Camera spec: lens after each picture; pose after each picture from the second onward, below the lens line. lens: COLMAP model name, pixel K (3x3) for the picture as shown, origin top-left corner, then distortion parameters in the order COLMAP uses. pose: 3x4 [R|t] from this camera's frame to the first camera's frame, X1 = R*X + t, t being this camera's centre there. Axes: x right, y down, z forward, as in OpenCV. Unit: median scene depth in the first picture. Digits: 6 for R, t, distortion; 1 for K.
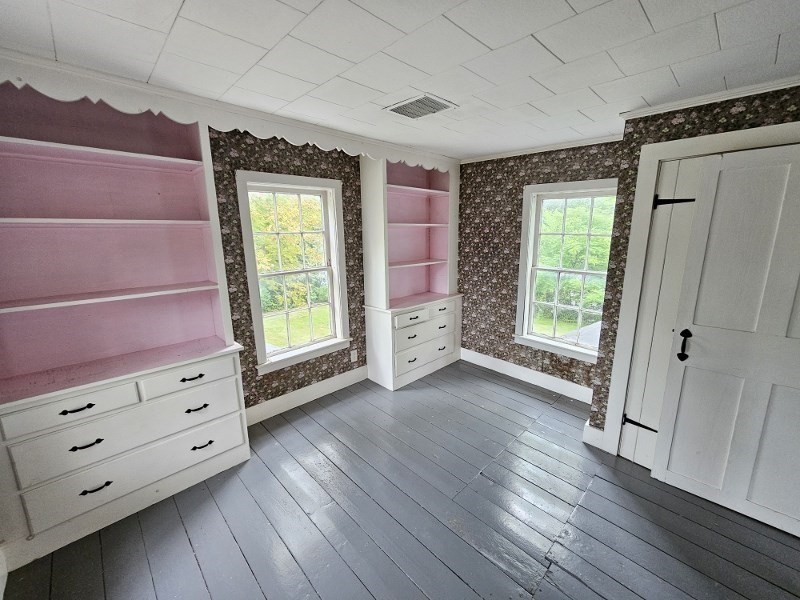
lens RADIAL K [[328.0, 0, 400.5], [0, 328.0, 301.5], [0, 0, 1]] dist [-0.000080, -0.000366]
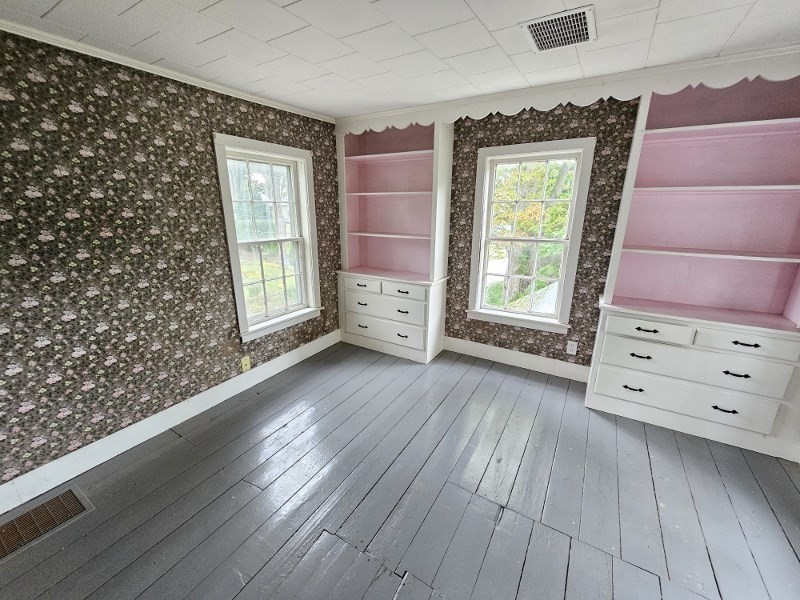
lens RADIAL K [[328.0, 0, 400.5], [0, 328.0, 301.5], [0, 0, 1]] dist [-0.000080, -0.000366]
pose [[0.247541, 0.279781, -0.927602, 0.616189], [-0.208849, 0.950300, 0.230893, -0.064916], [0.946100, 0.136574, 0.293670, 0.368211]]
